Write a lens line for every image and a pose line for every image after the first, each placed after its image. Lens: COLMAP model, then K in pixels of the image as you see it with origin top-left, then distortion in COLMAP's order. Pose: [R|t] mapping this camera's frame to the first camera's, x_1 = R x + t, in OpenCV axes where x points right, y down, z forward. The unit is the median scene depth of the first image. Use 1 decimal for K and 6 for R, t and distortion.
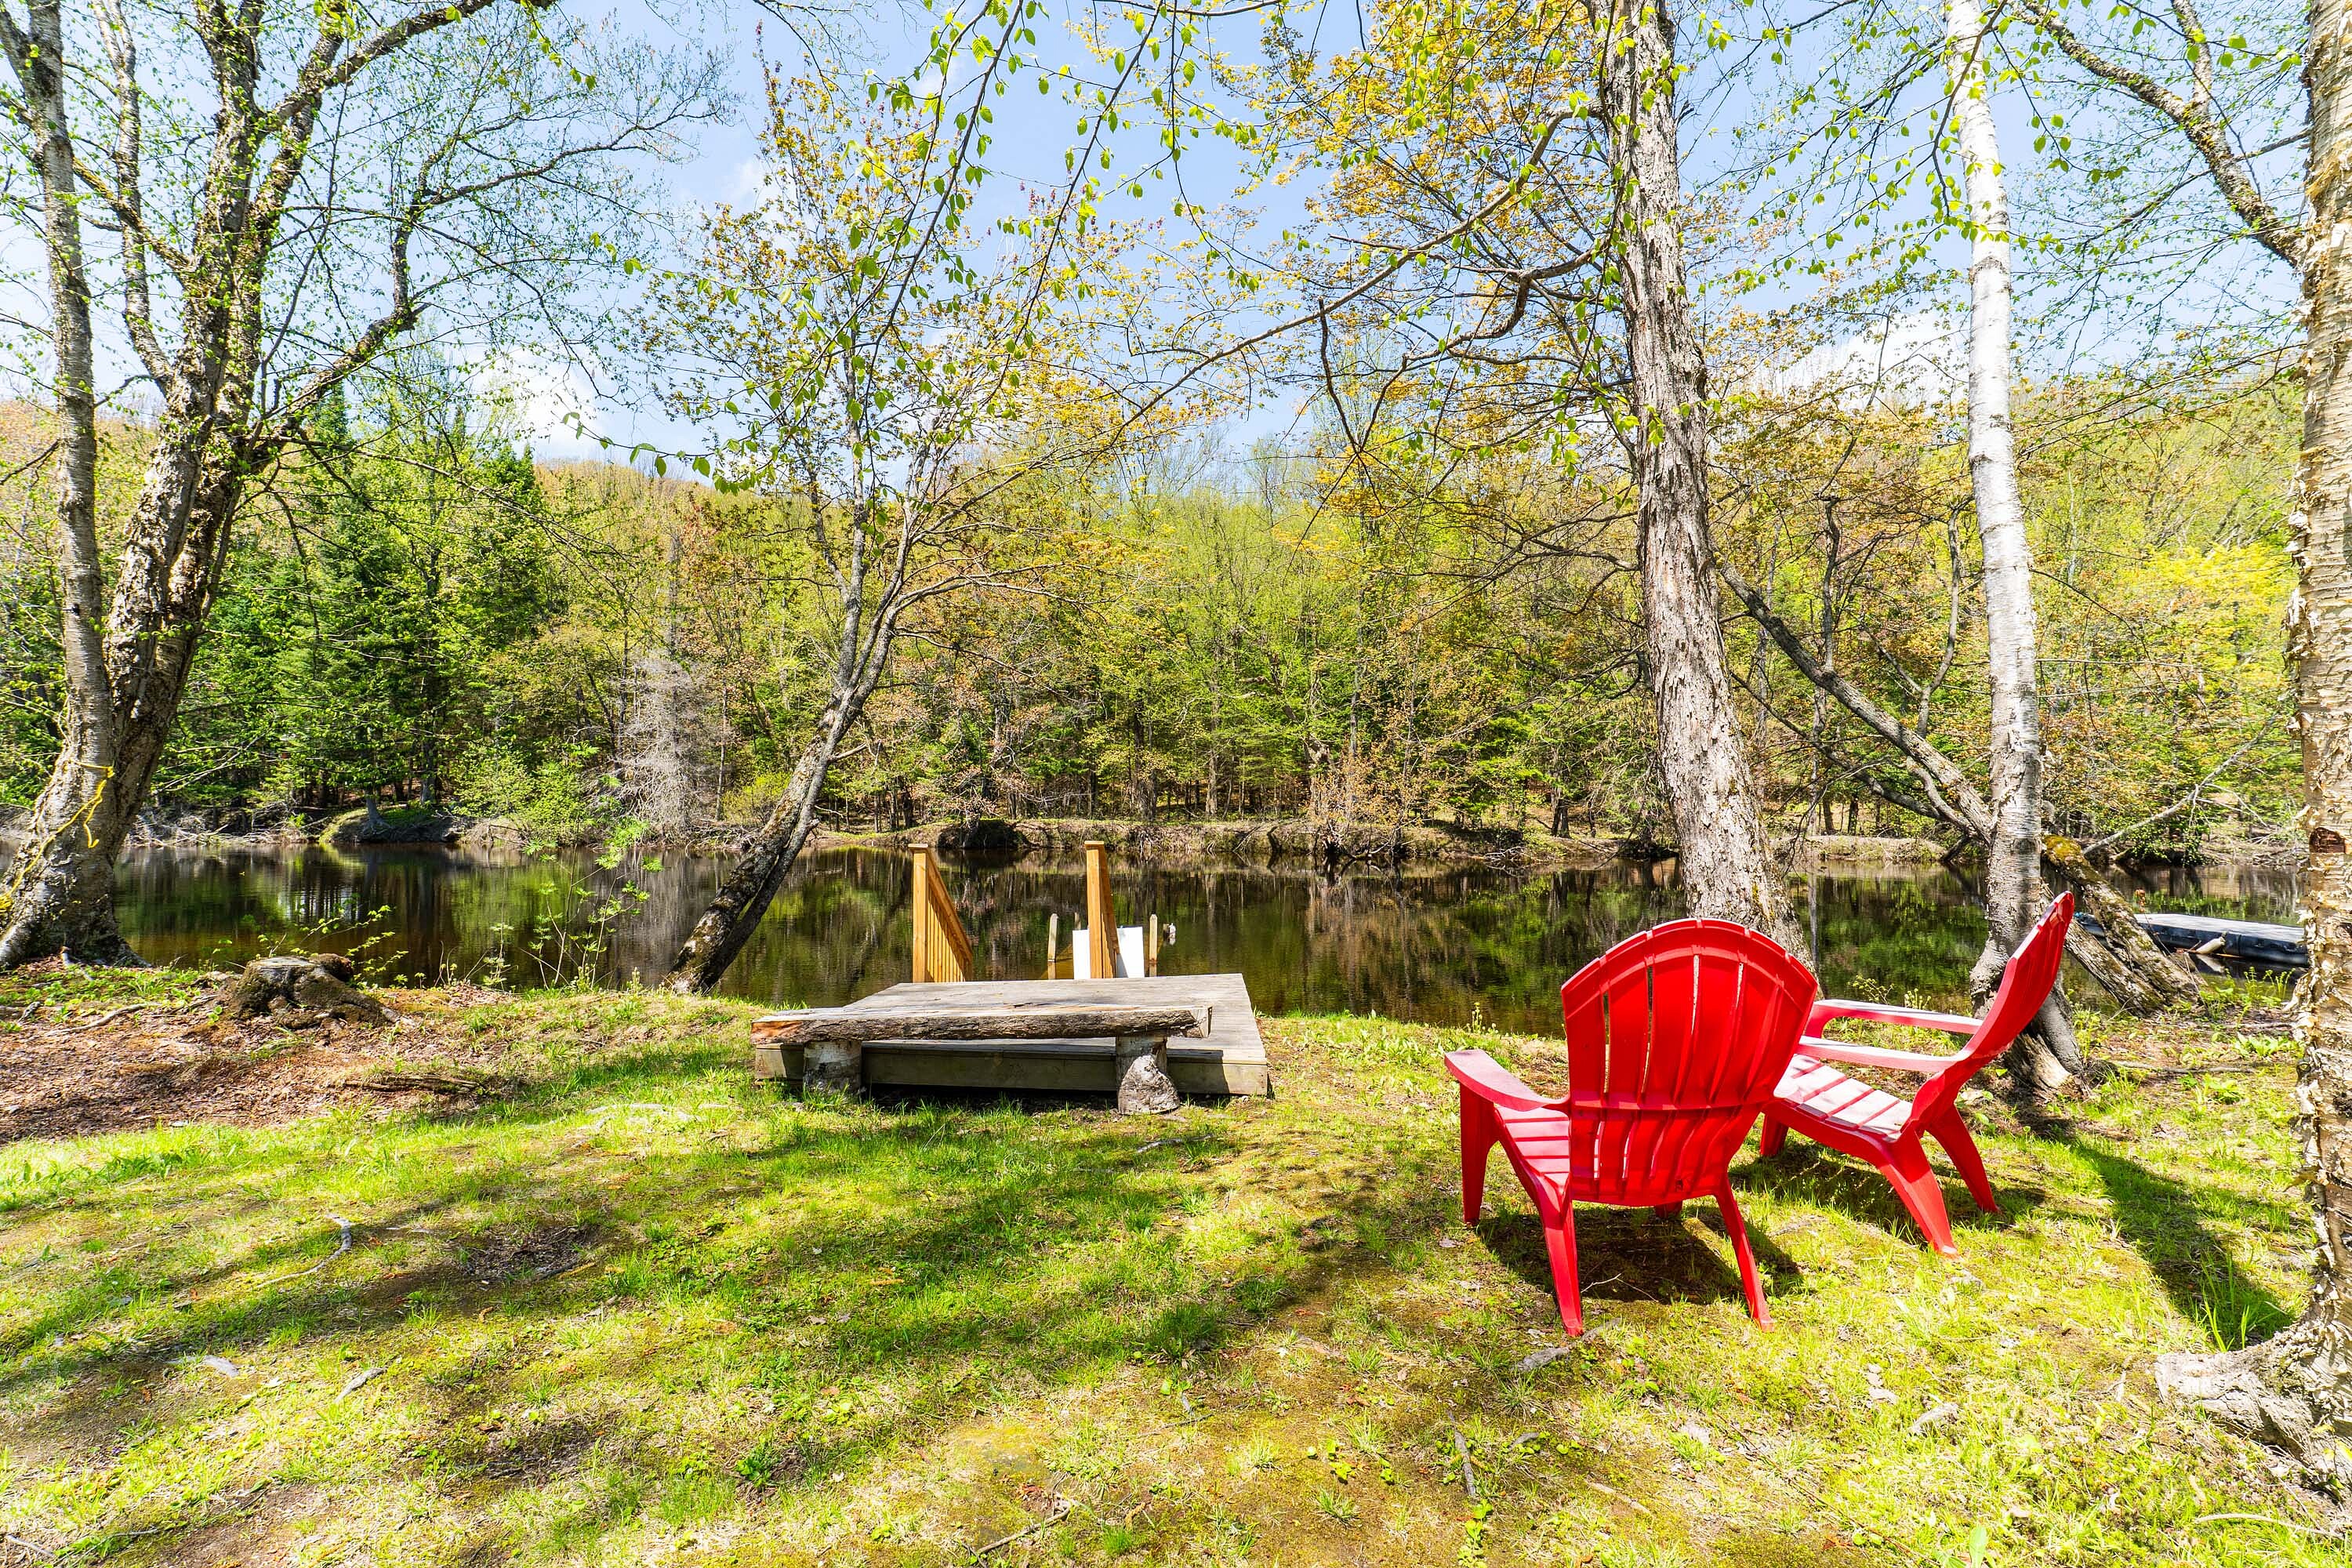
lens RADIAL K [[1045.3, 0, 1176.0], [0, 1045.3, 784.0], [0, 0, 1]] dist [-0.000186, 0.000515]
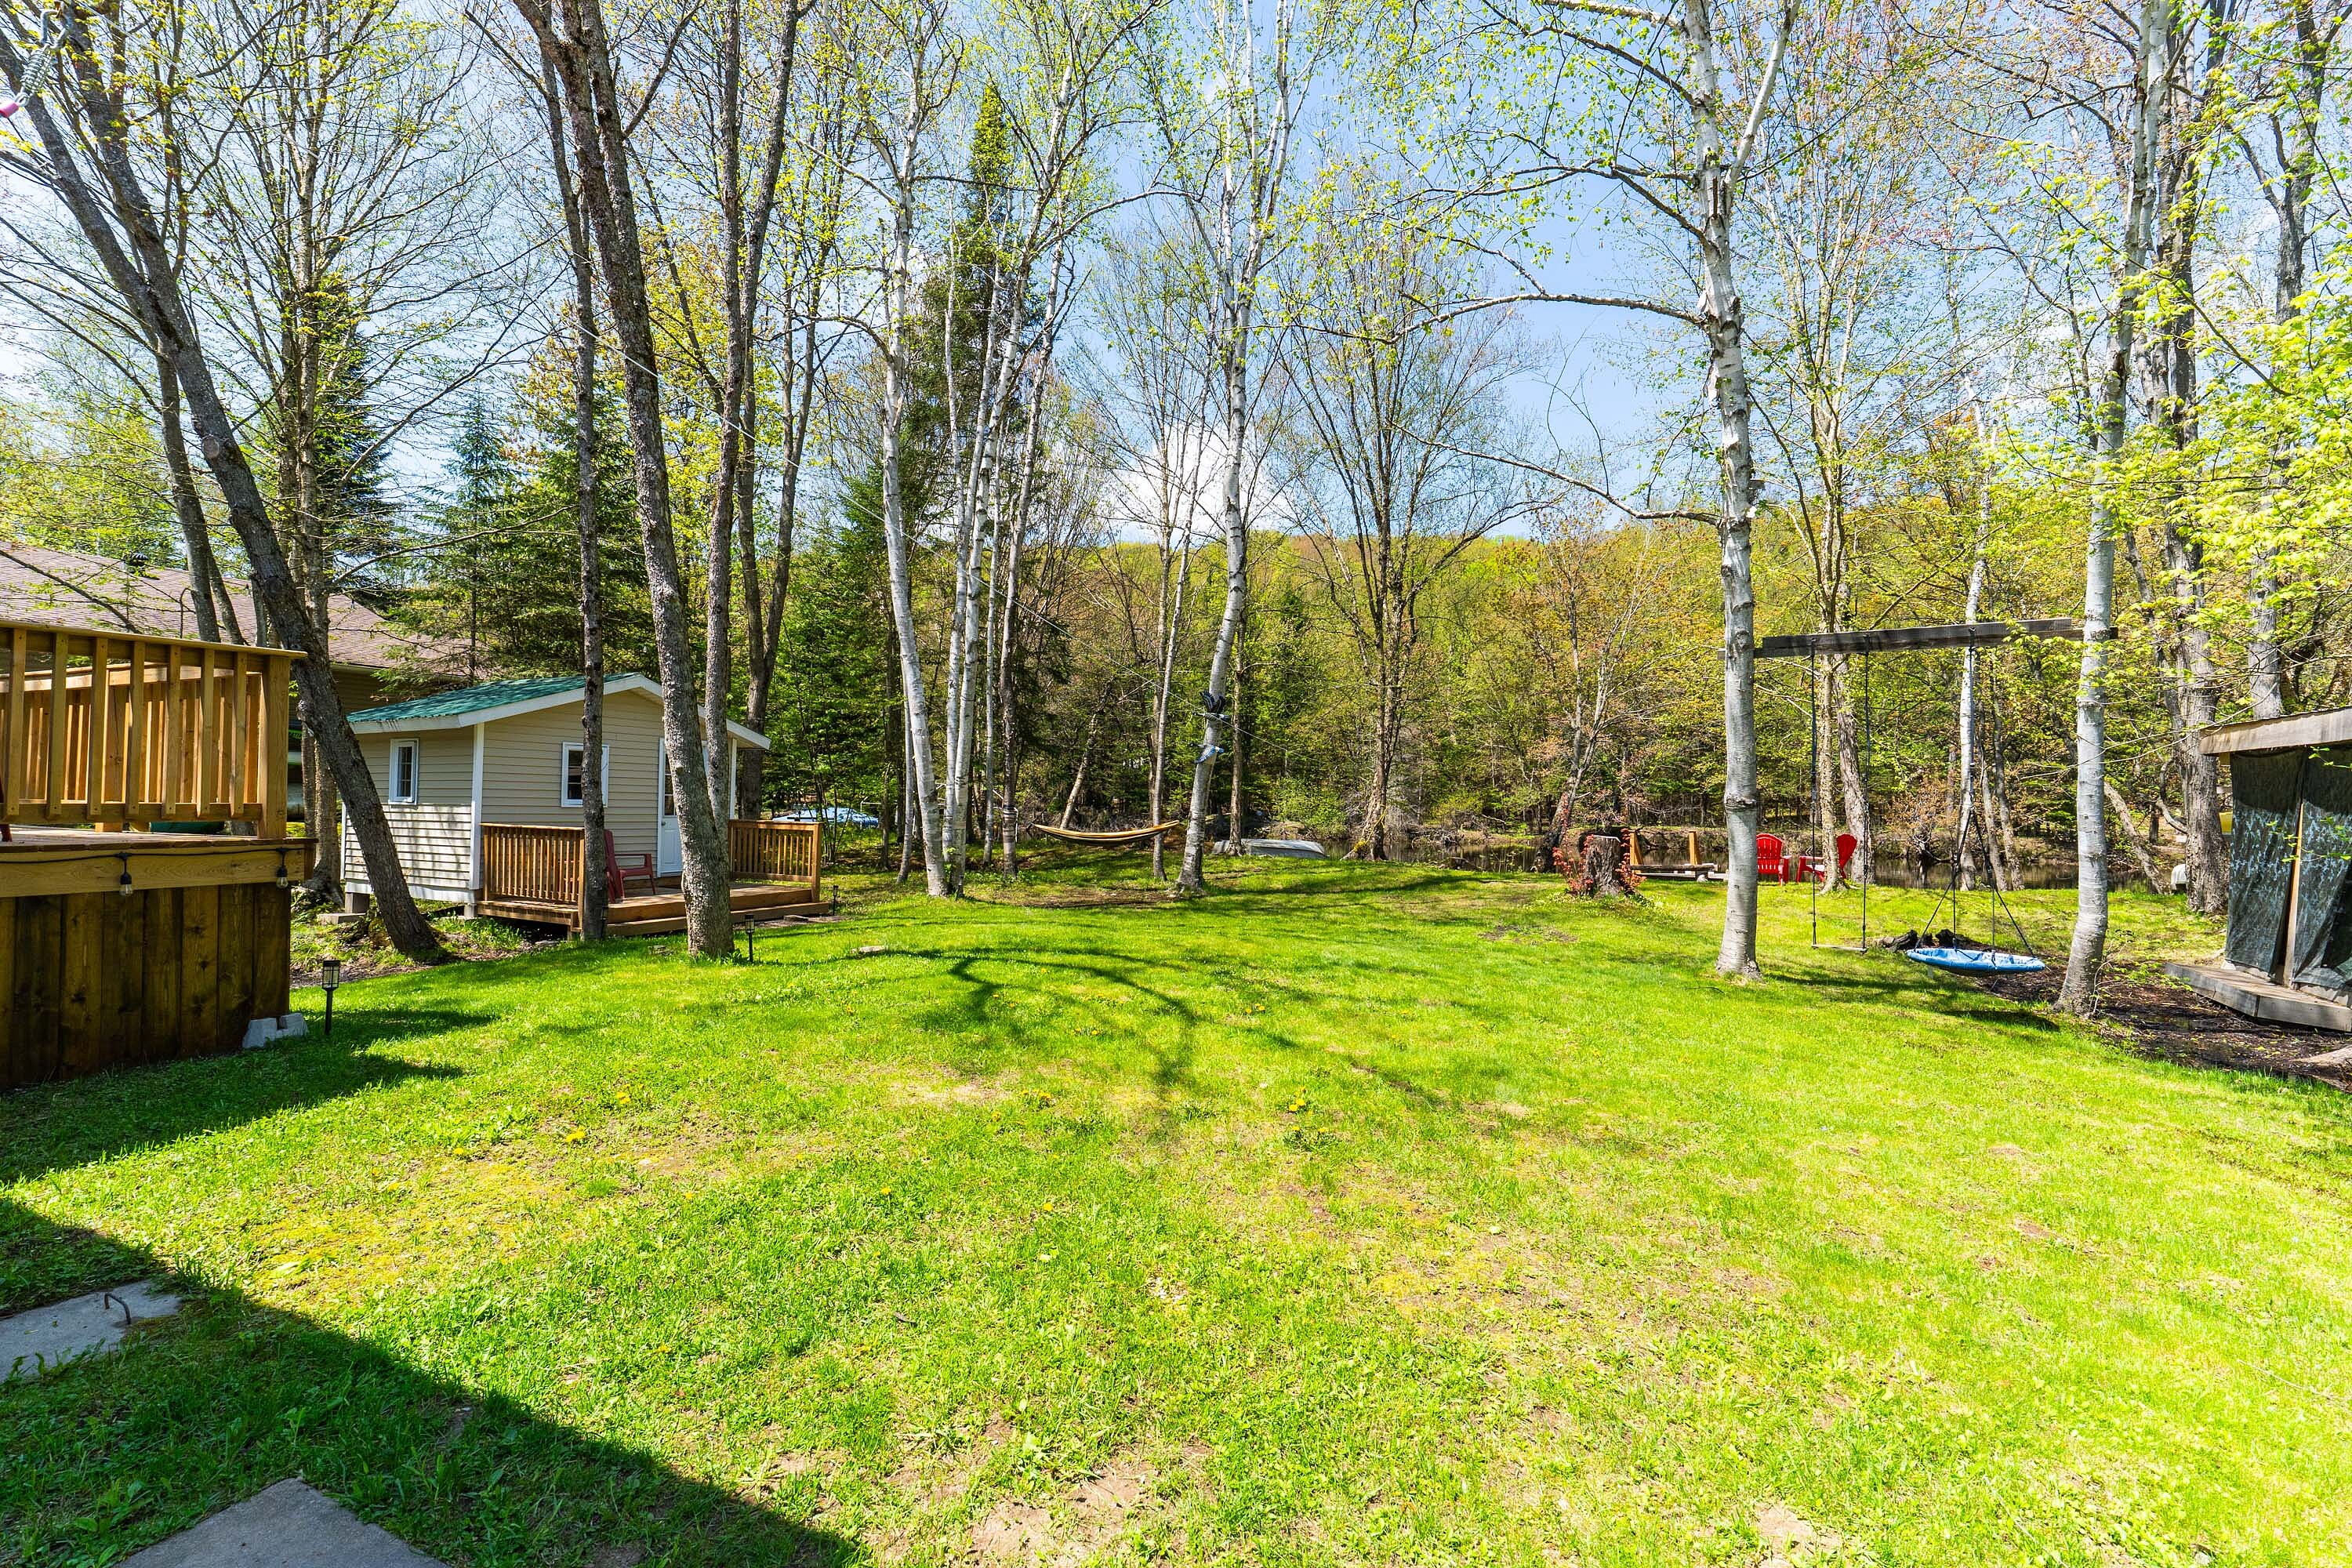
lens RADIAL K [[1045.3, 0, 1176.0], [0, 1045.3, 784.0], [0, 0, 1]] dist [-0.000186, 0.000515]
pose [[0.849999, -0.009908, -0.526691, 0.052897], [0.005718, 0.999938, -0.009581, -0.011899], [0.526753, 0.005132, 0.850003, -0.481389]]
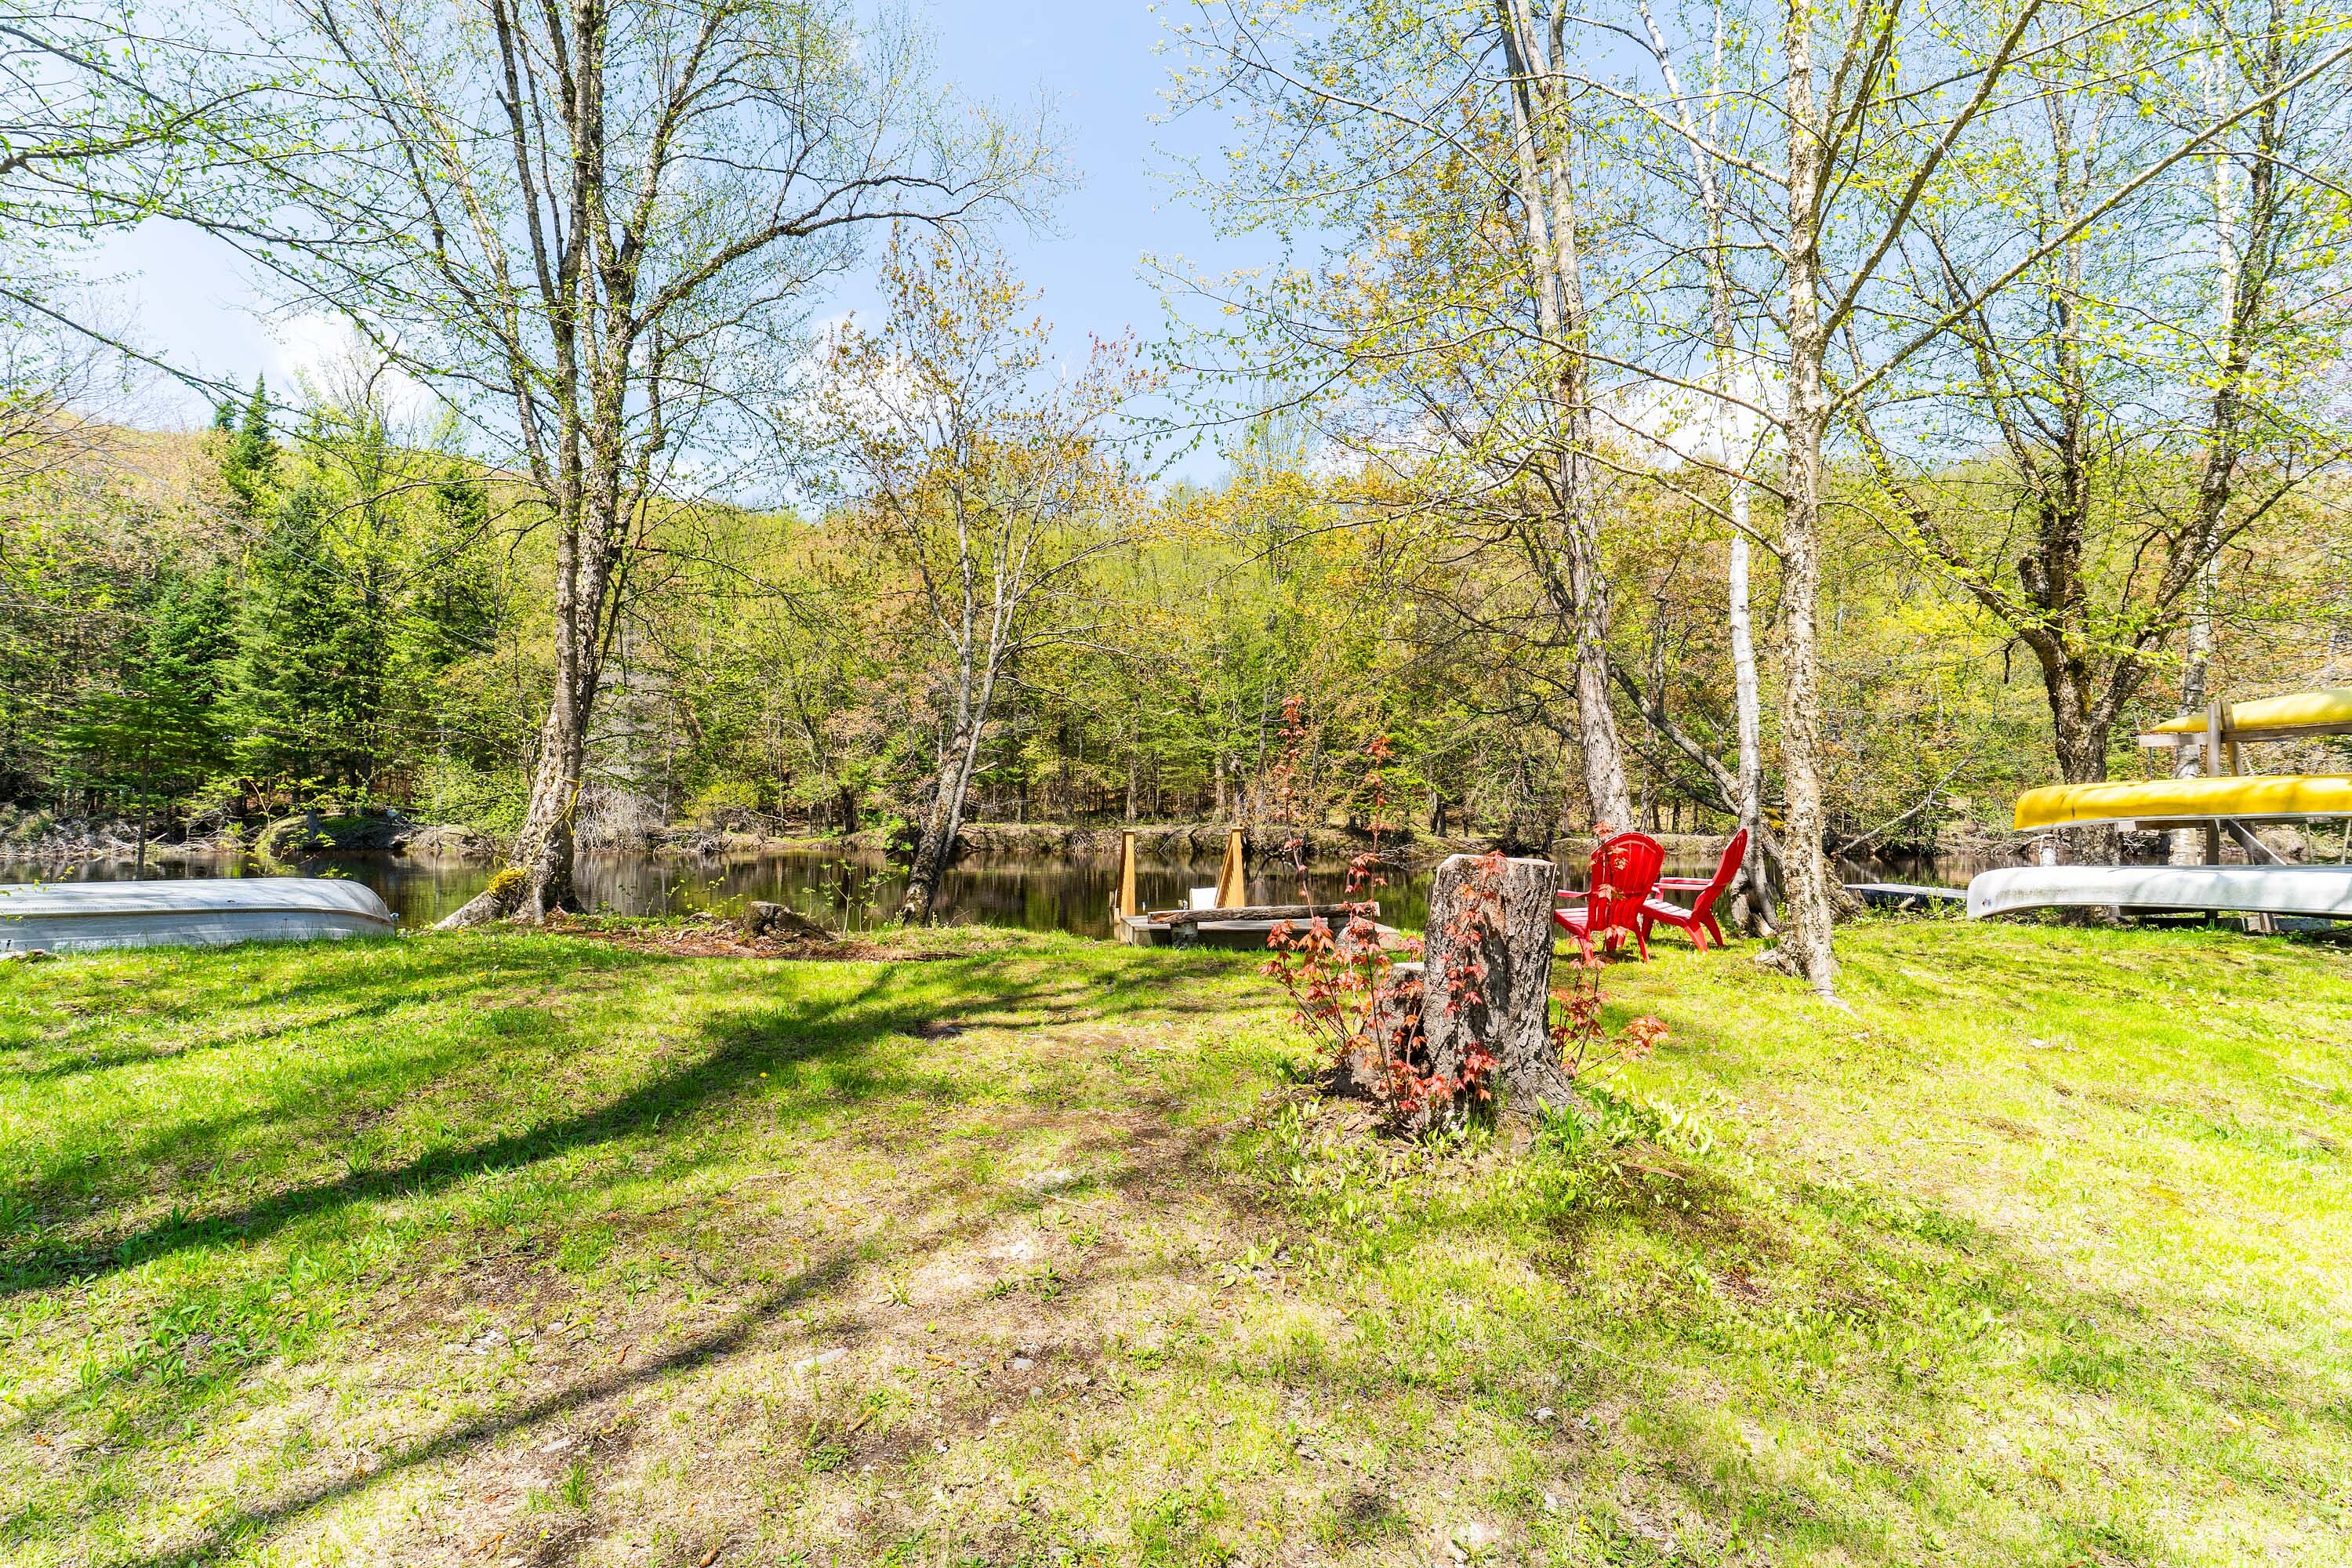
lens RADIAL K [[1045.3, 0, 1176.0], [0, 1045.3, 784.0], [0, 0, 1]] dist [-0.000186, 0.000515]
pose [[0.991732, -0.000800, 0.128322, -0.072802], [0.001684, 0.999976, -0.006775, -0.000129], [-0.128313, 0.006935, 0.991709, -0.112322]]
